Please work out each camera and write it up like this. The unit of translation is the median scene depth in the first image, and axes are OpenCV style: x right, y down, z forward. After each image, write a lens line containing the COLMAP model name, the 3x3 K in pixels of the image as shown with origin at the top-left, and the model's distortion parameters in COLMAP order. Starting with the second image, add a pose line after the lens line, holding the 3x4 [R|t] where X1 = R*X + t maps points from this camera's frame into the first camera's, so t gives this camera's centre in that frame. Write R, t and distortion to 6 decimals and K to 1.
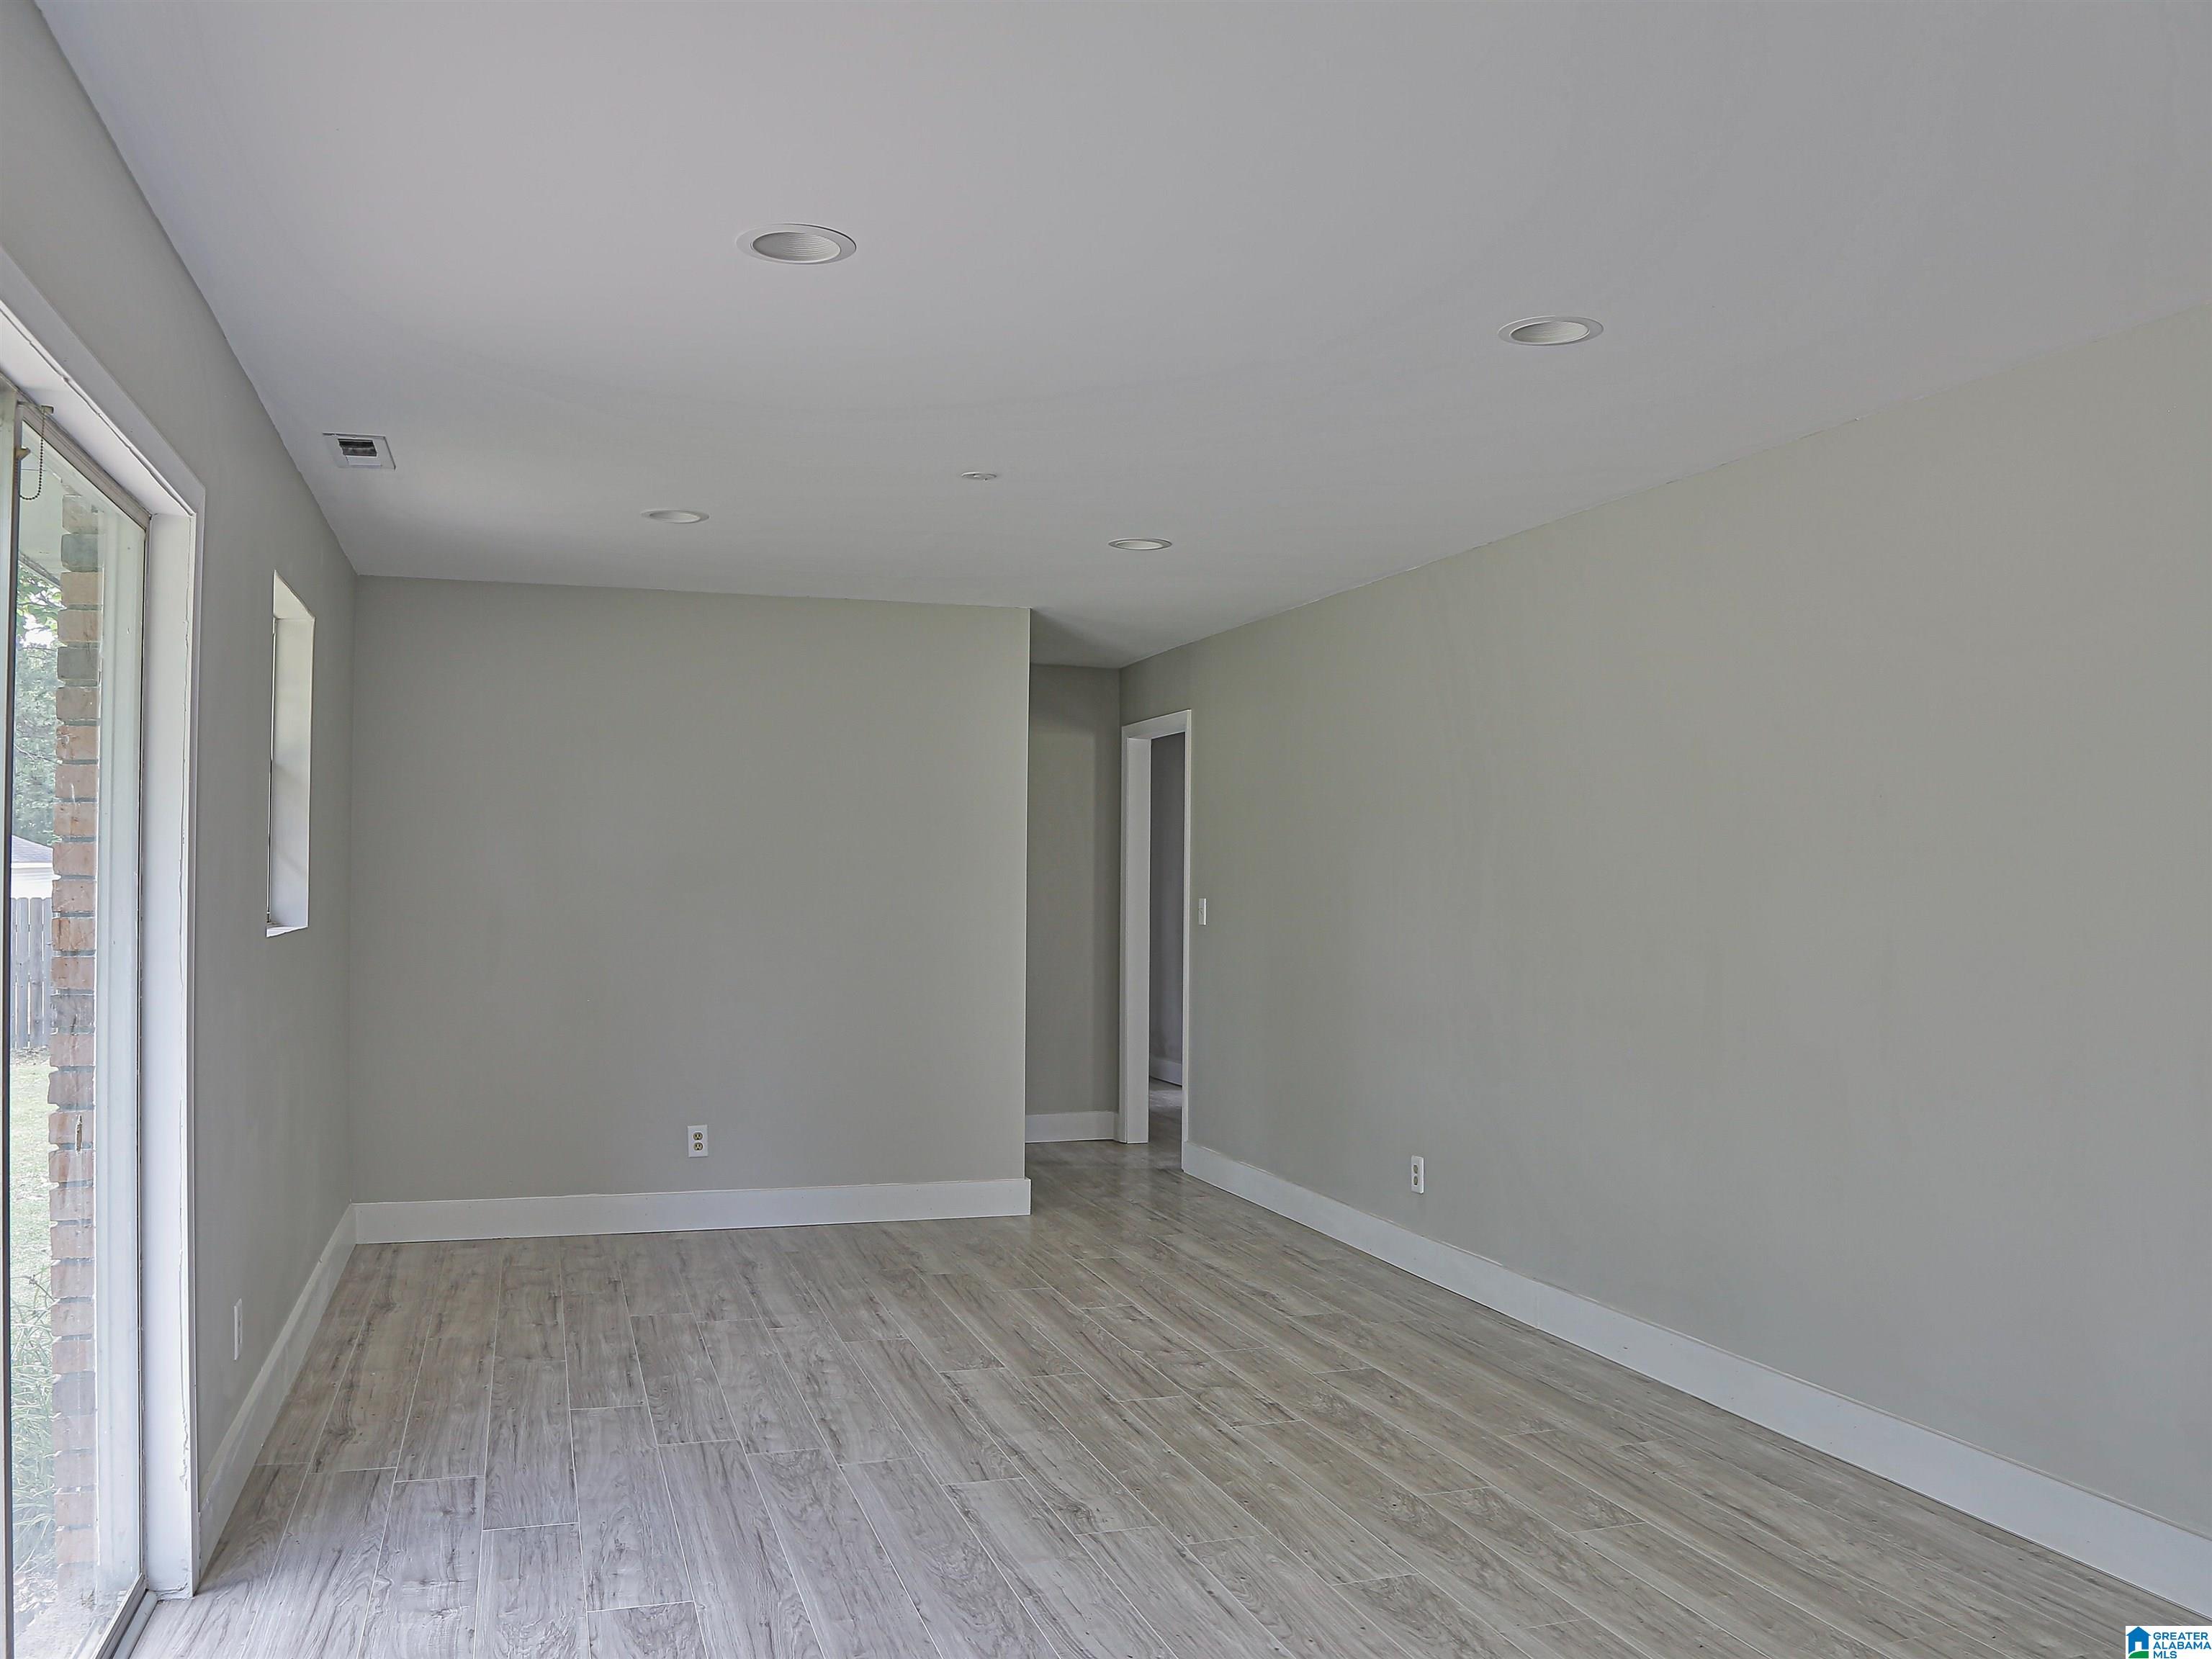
lens RADIAL K [[1838.9, 0, 1103.6], [0, 1838.9, 861.1], [0, 0, 1]] dist [-0.039544, 0.010963]
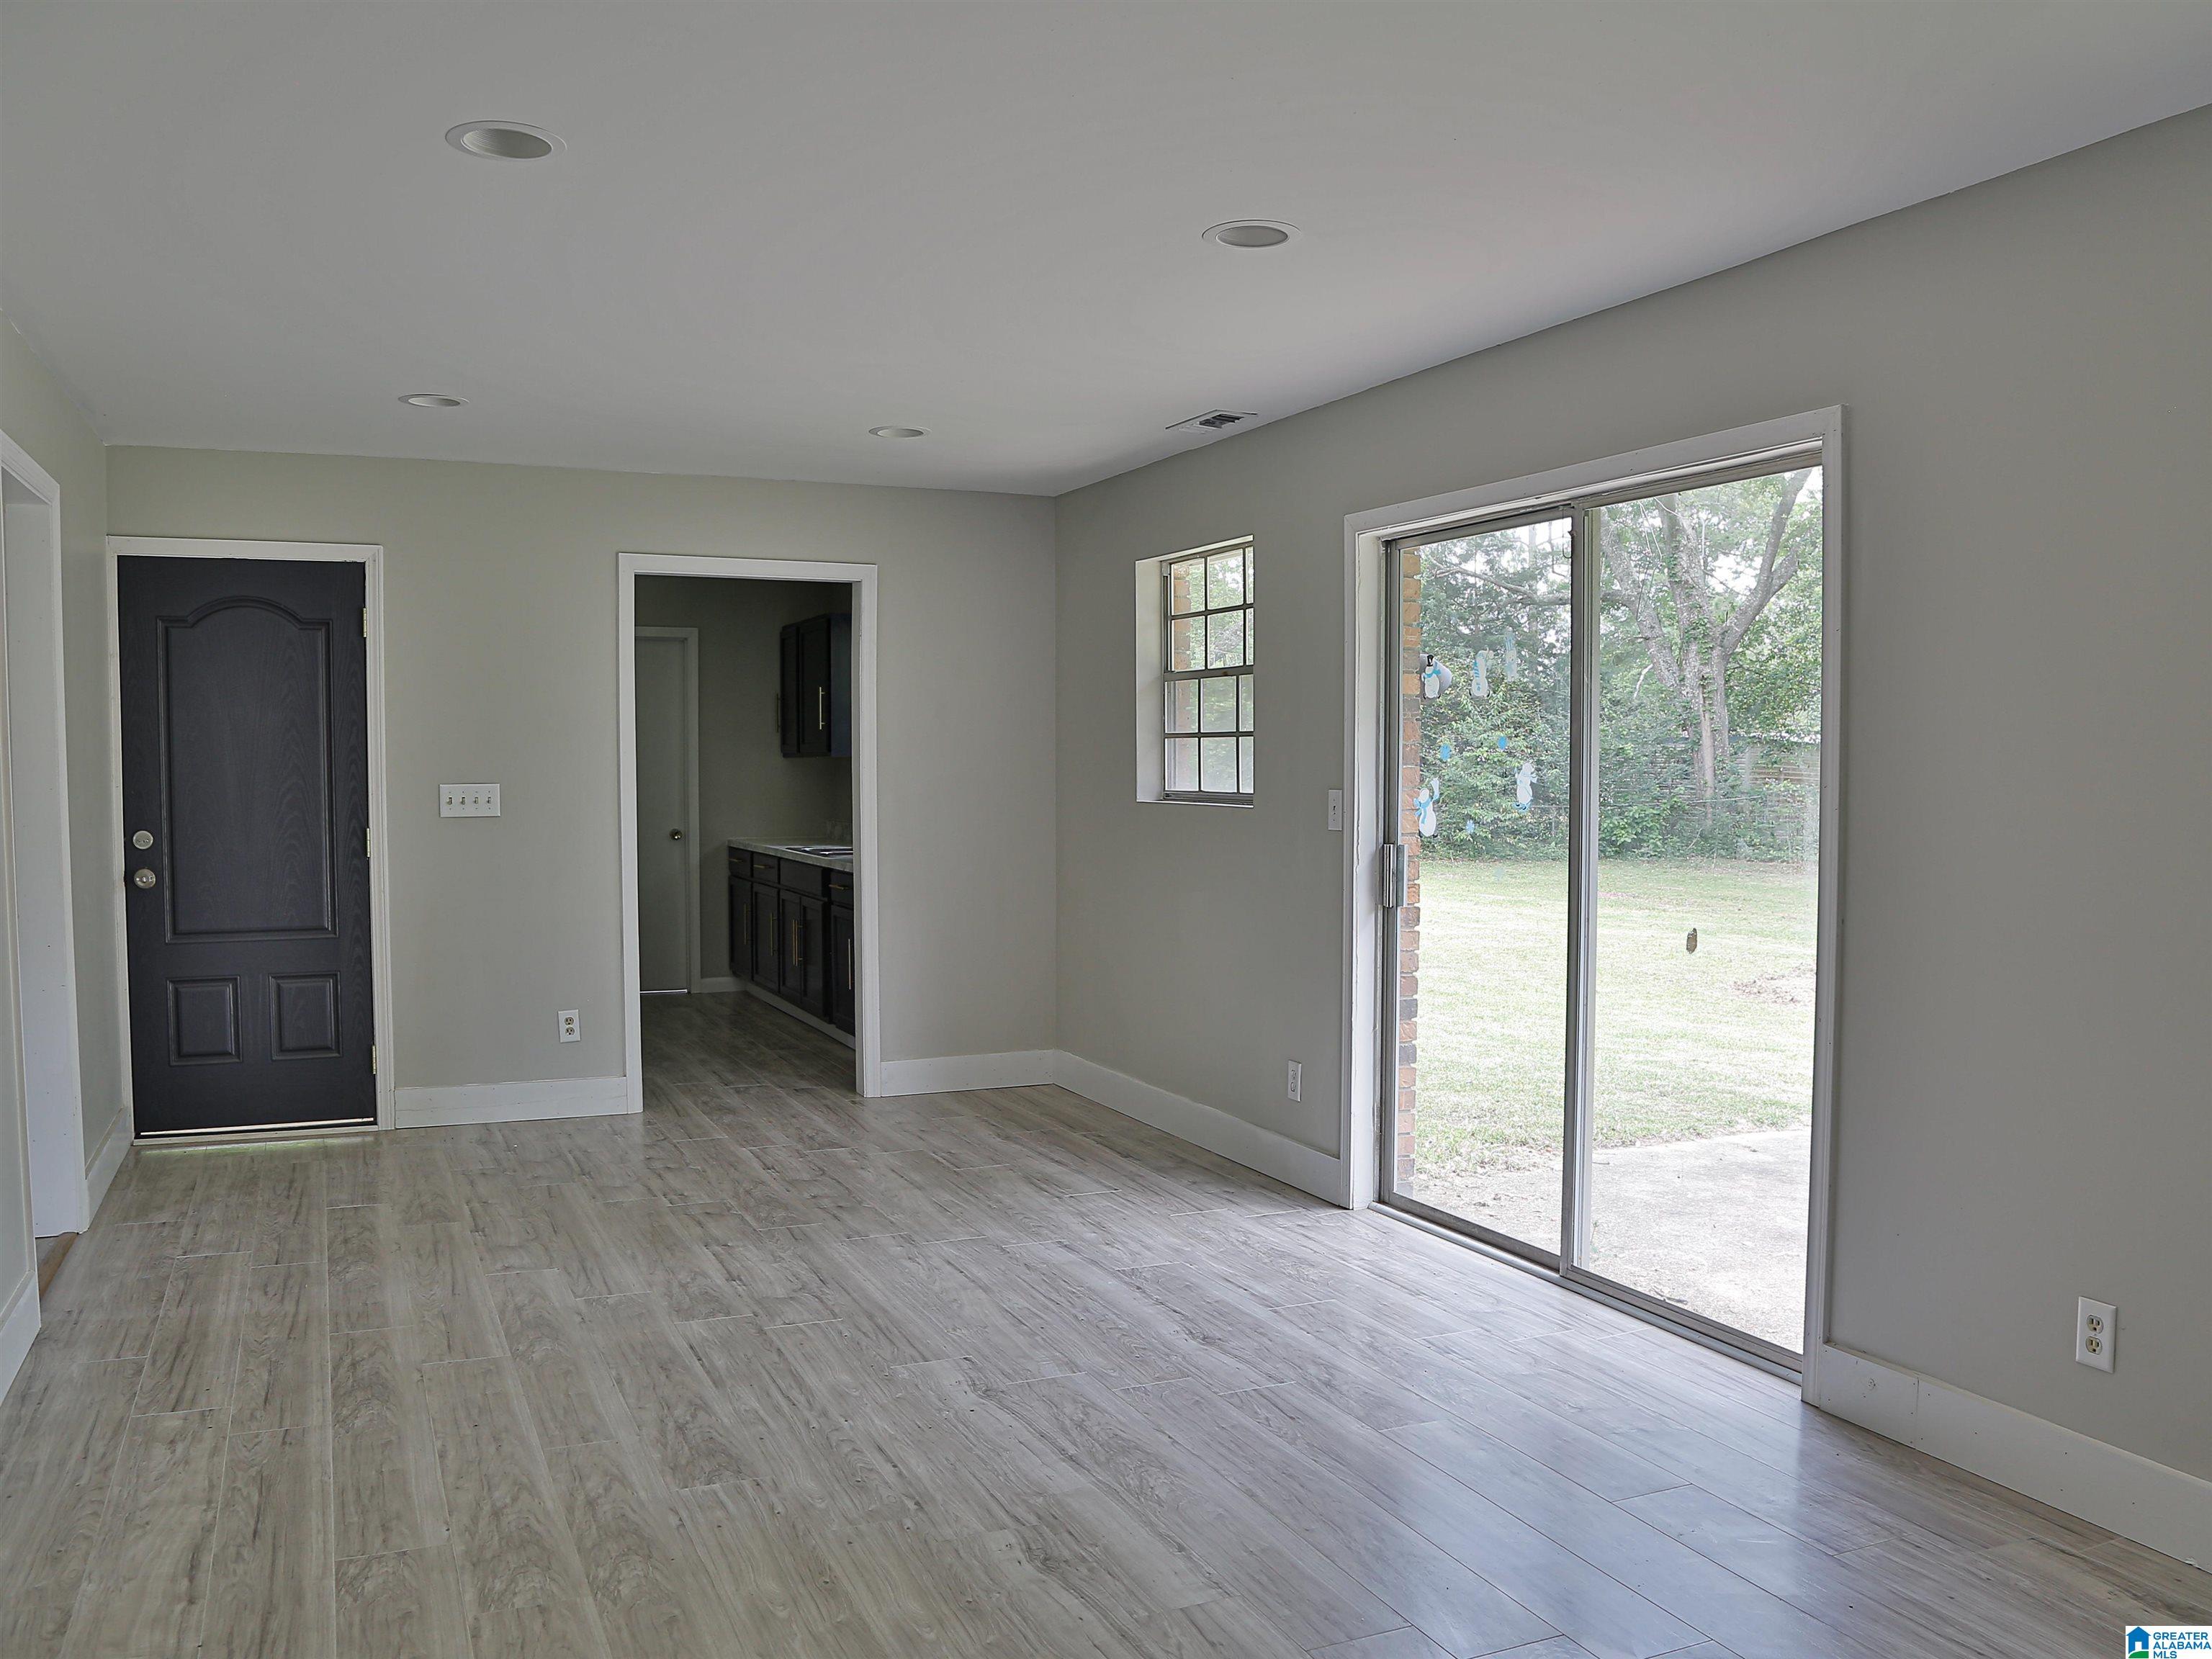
lens RADIAL K [[1837.7, 0, 1108.2], [0, 1837.7, 853.3], [0, 0, 1]] dist [-0.039799, 0.006554]
pose [[-0.994630, 0.000552, -0.103494, 0.043562], [-0.004177, 0.998957, 0.045471, 0.014050], [0.103412, 0.045659, -0.993590, 1.925607]]
